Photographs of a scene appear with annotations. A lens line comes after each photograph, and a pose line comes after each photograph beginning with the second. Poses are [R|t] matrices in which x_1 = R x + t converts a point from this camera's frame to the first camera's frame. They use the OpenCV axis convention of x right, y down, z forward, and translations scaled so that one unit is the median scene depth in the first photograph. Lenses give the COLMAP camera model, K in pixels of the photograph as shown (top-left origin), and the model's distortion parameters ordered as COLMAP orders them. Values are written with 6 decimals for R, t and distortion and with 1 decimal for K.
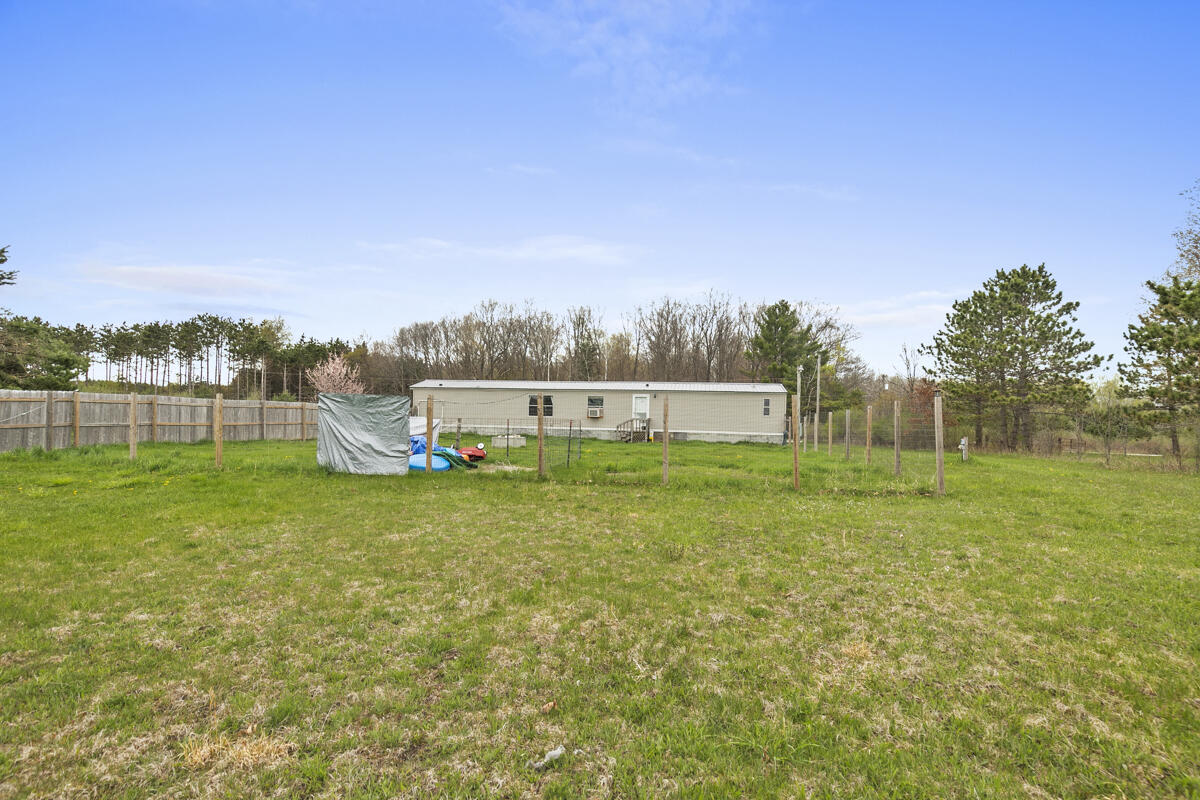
lens RADIAL K [[532.9, 0, 597.2], [0, 532.9, 416.2], [0, 0, 1]] dist [-0.000336, 0.000013]
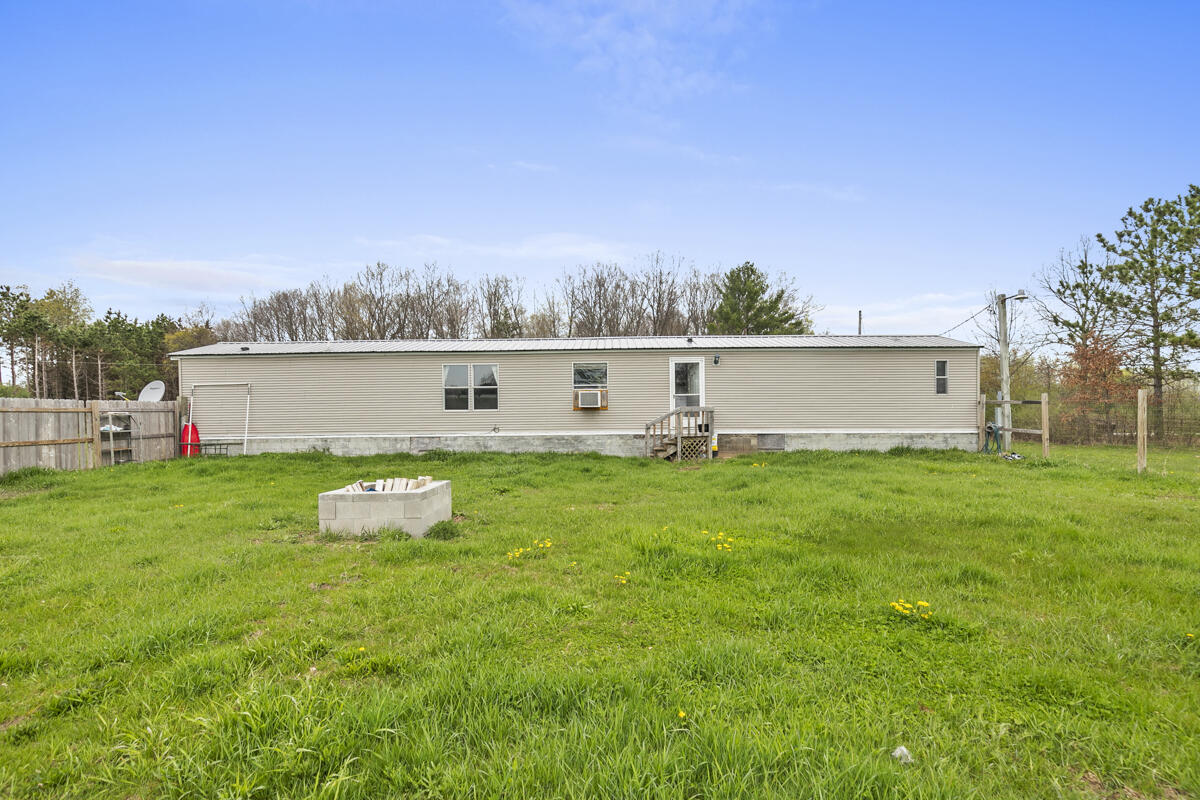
lens RADIAL K [[552.7, 0, 601.9], [0, 552.7, 433.6], [0, 0, 1]] dist [-0.015430, 0.000155]
pose [[0.985591, -0.038189, 0.164779, -0.027920], [0.030802, 0.998413, 0.047152, 0.000564], [-0.166318, -0.041397, 0.985203, 0.191144]]
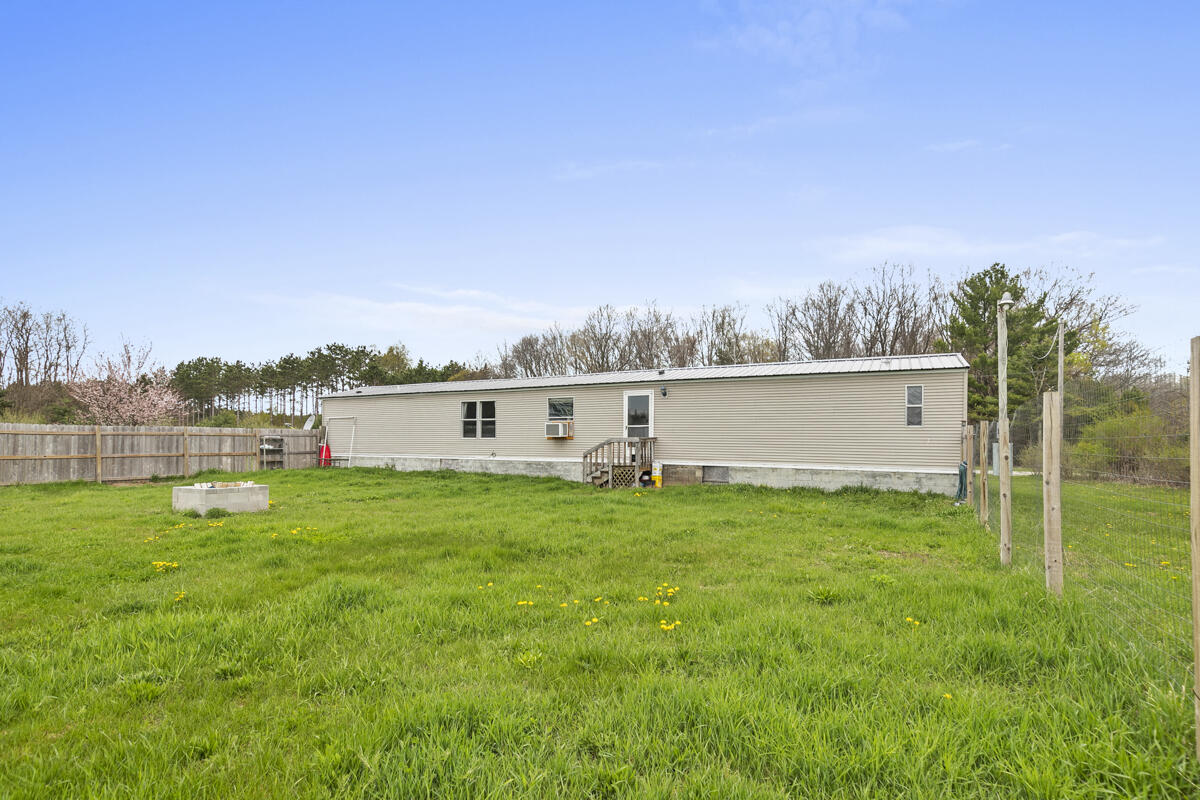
lens RADIAL K [[552.7, 0, 601.9], [0, 552.7, 433.6], [0, 0, 1]] dist [-0.015430, 0.000155]
pose [[0.953010, -0.020819, -0.302221, 0.074967], [0.017535, 0.999754, -0.013576, 0.002205], [0.302430, 0.007638, 0.953141, 0.180405]]
